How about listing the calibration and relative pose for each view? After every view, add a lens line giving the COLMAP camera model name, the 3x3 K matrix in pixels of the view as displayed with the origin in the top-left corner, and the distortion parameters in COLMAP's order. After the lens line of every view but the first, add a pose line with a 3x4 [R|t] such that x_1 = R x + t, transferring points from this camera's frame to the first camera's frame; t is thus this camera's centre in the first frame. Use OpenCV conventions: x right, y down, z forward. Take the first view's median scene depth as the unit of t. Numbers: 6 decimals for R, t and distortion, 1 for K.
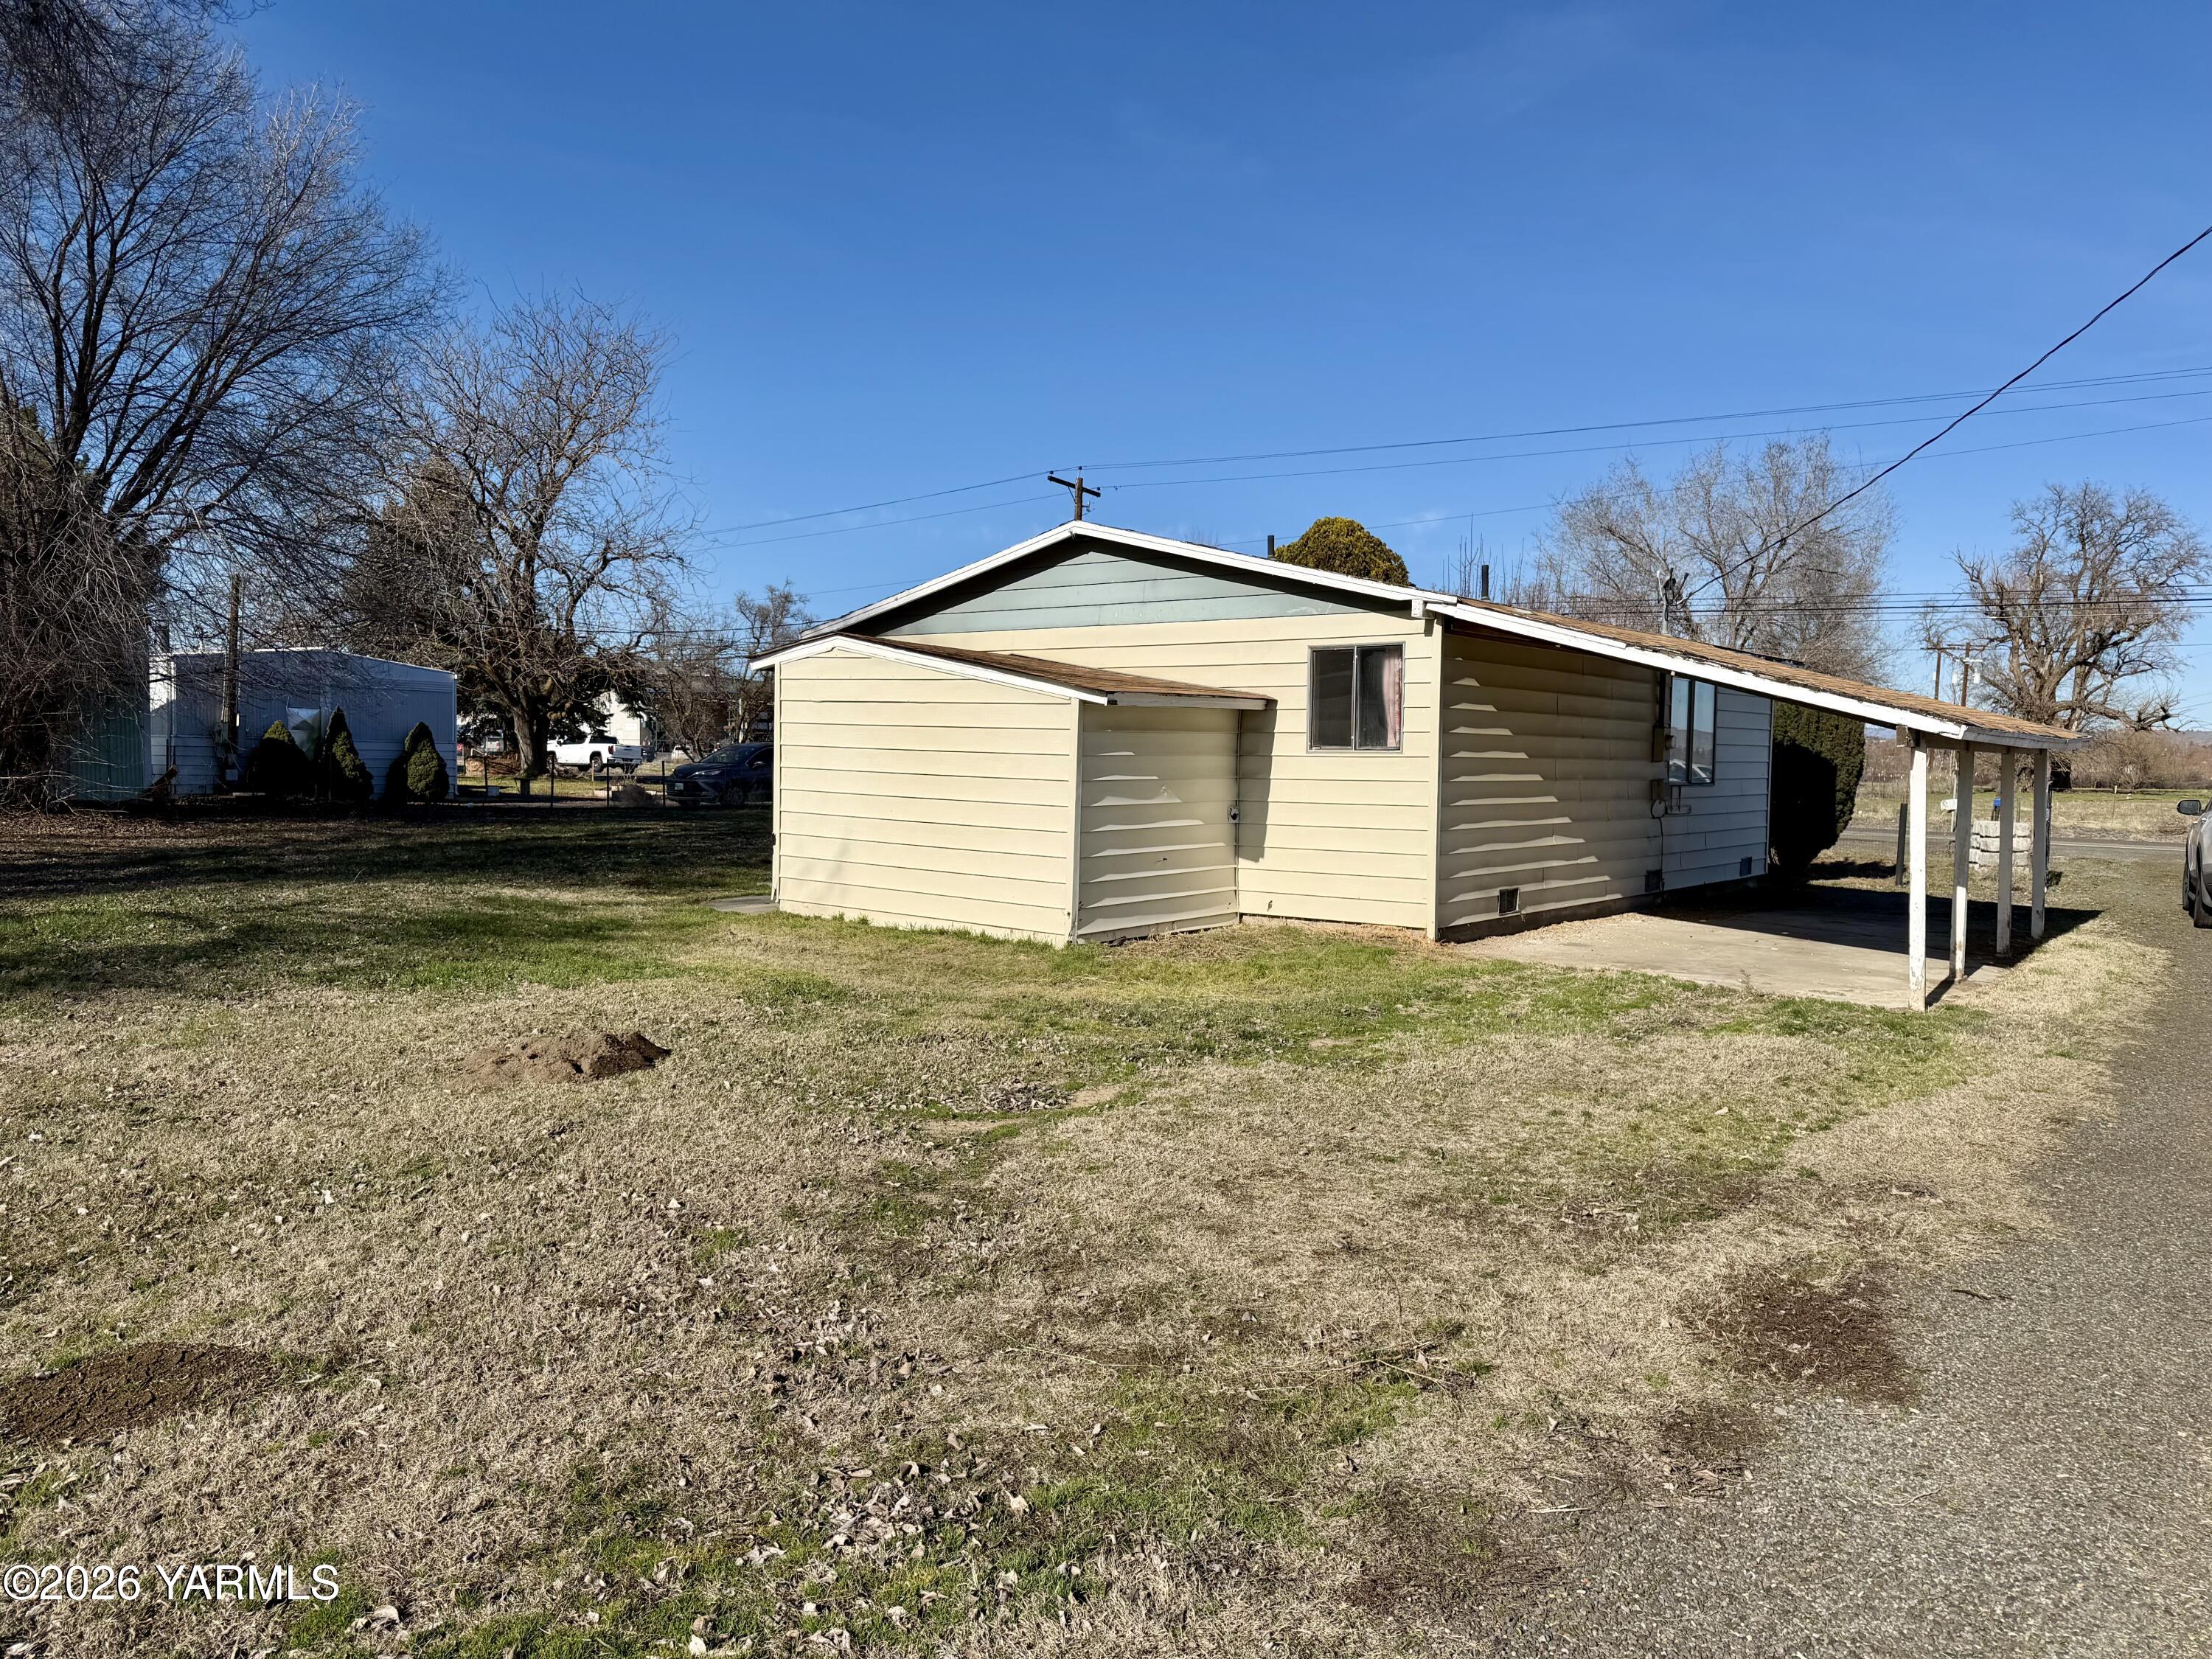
lens RADIAL K [[1561.7, 0, 1106.0], [0, 1561.7, 827.0], [0, 0, 1]] dist [-0.010068, -0.001781]
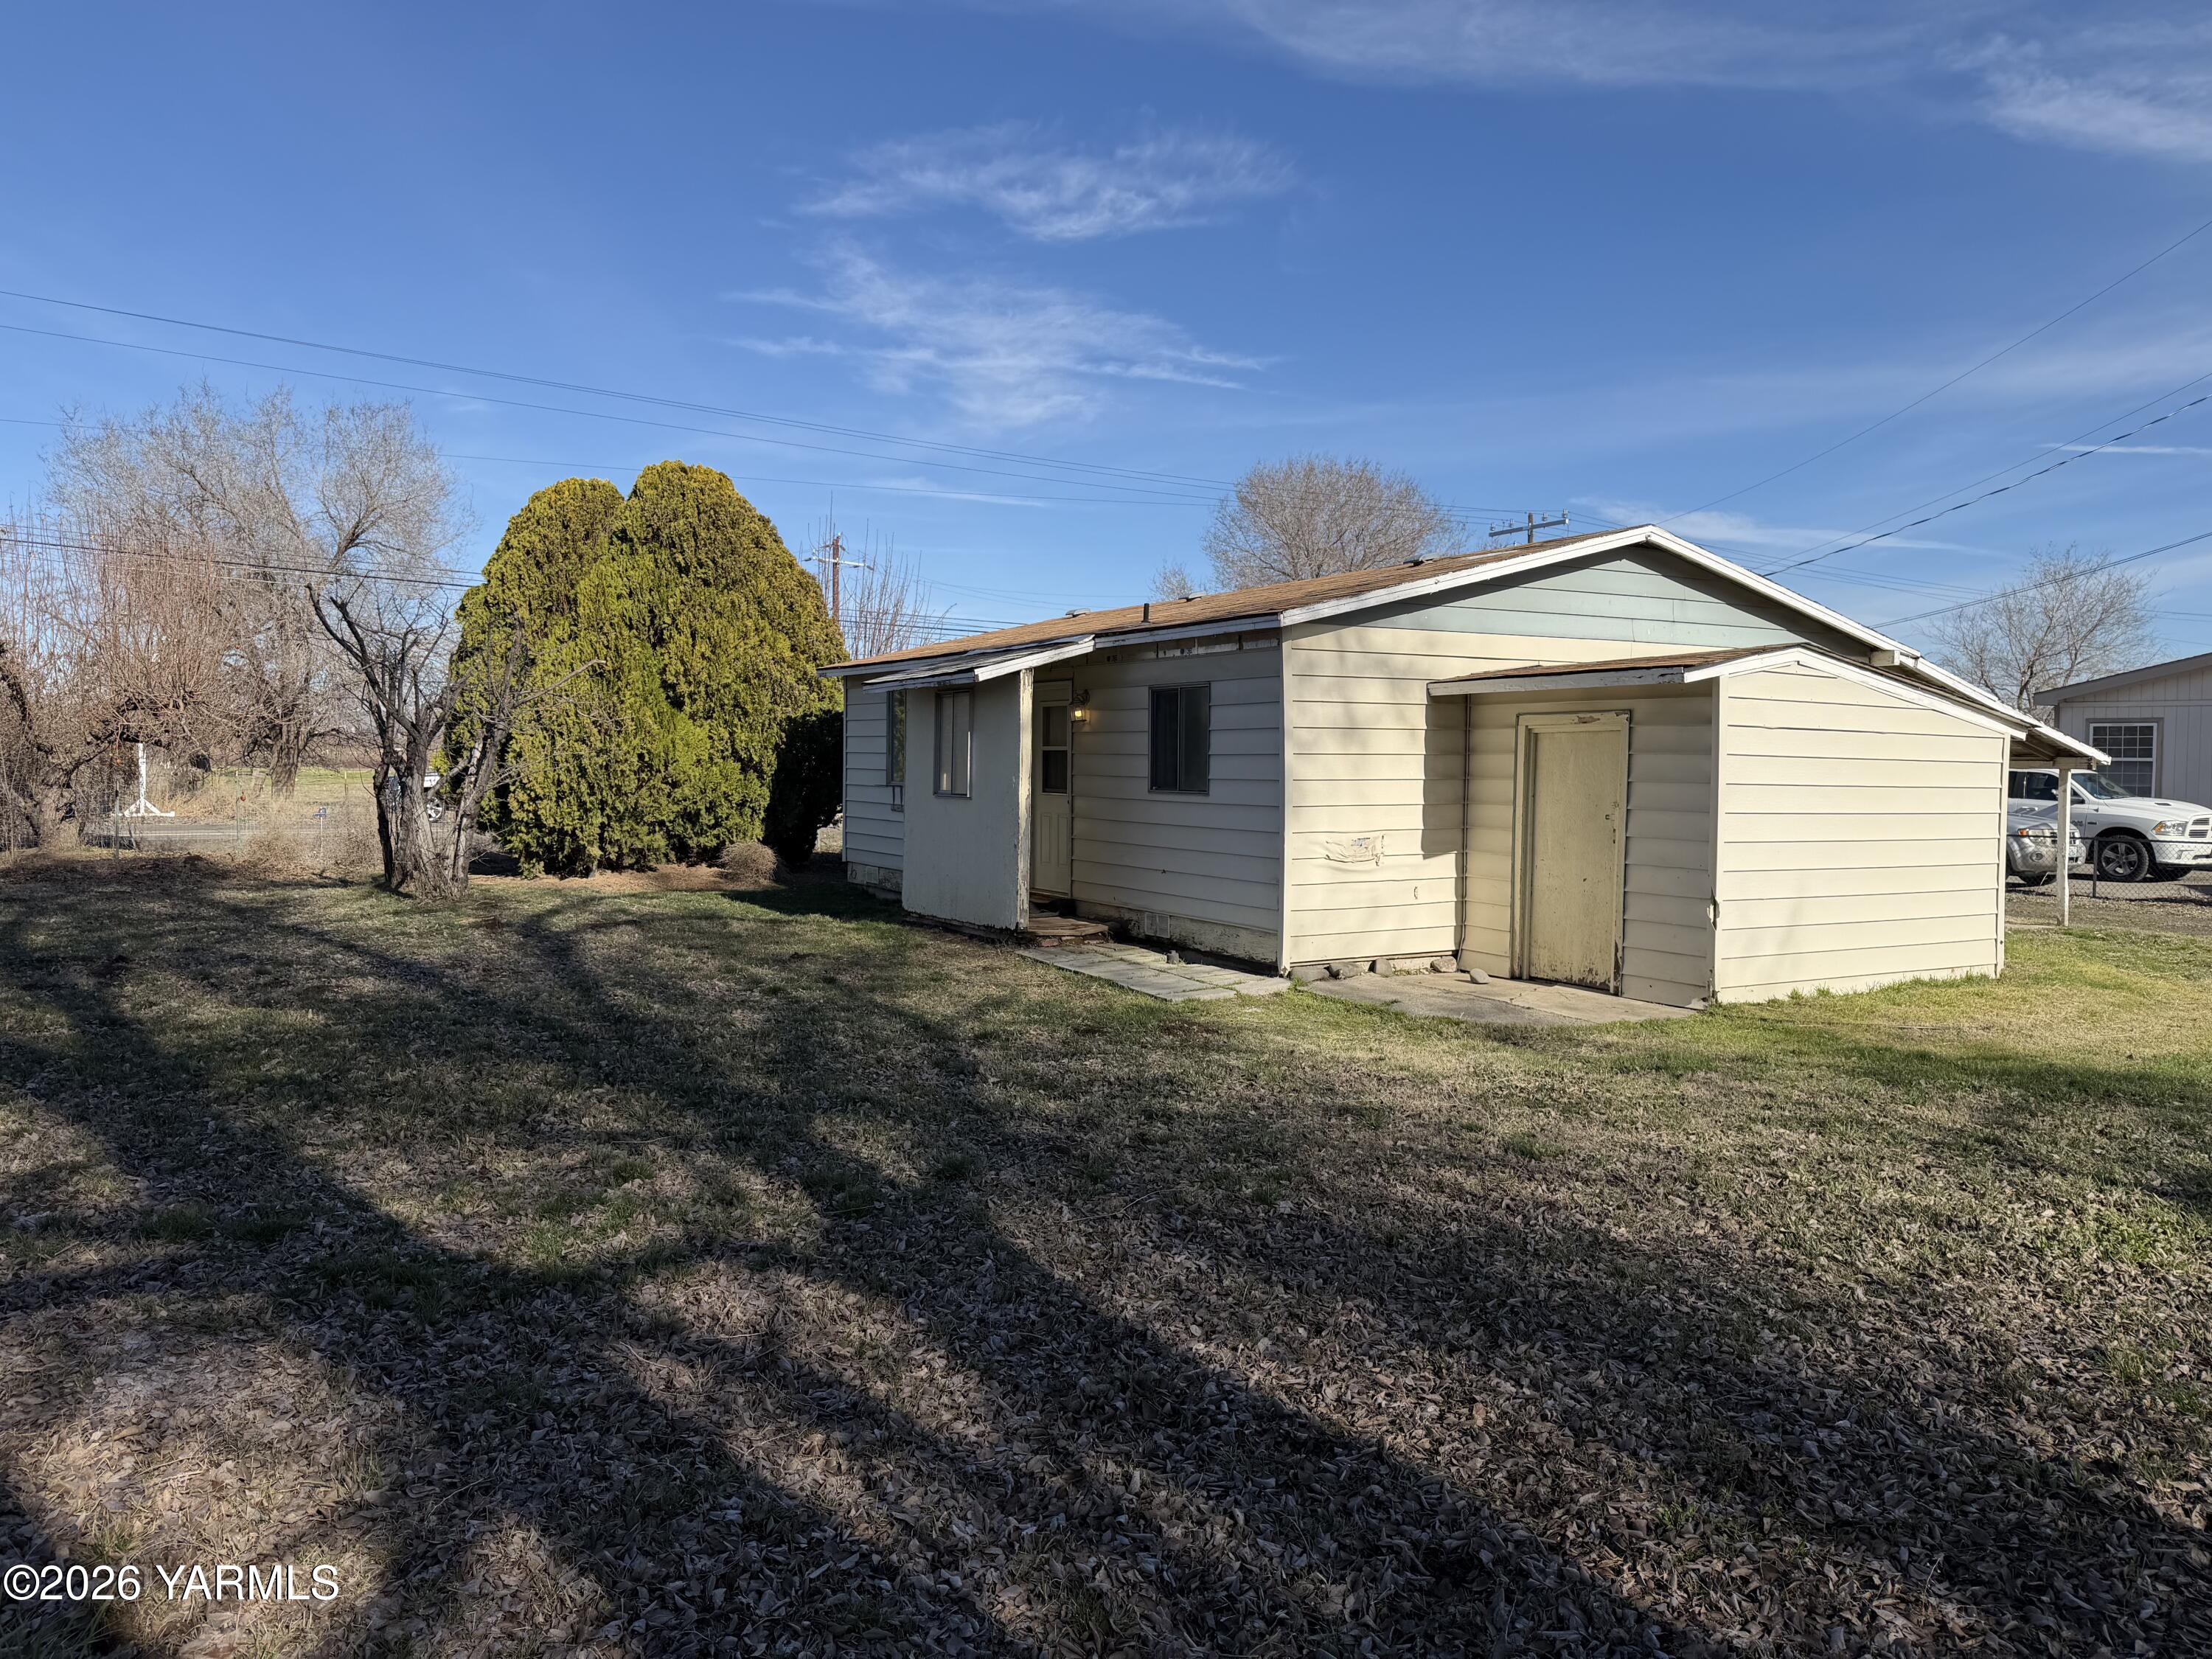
lens RADIAL K [[1561.7, 0, 1107.5], [0, 1561.7, 829.5], [0, 0, 1]] dist [-0.010068, -0.001781]
pose [[0.348666, -0.056920, 0.935517, -1.061621], [0.041174, 0.998121, 0.045383, -0.080389], [-0.936342, 0.022695, 0.350354, 1.060028]]
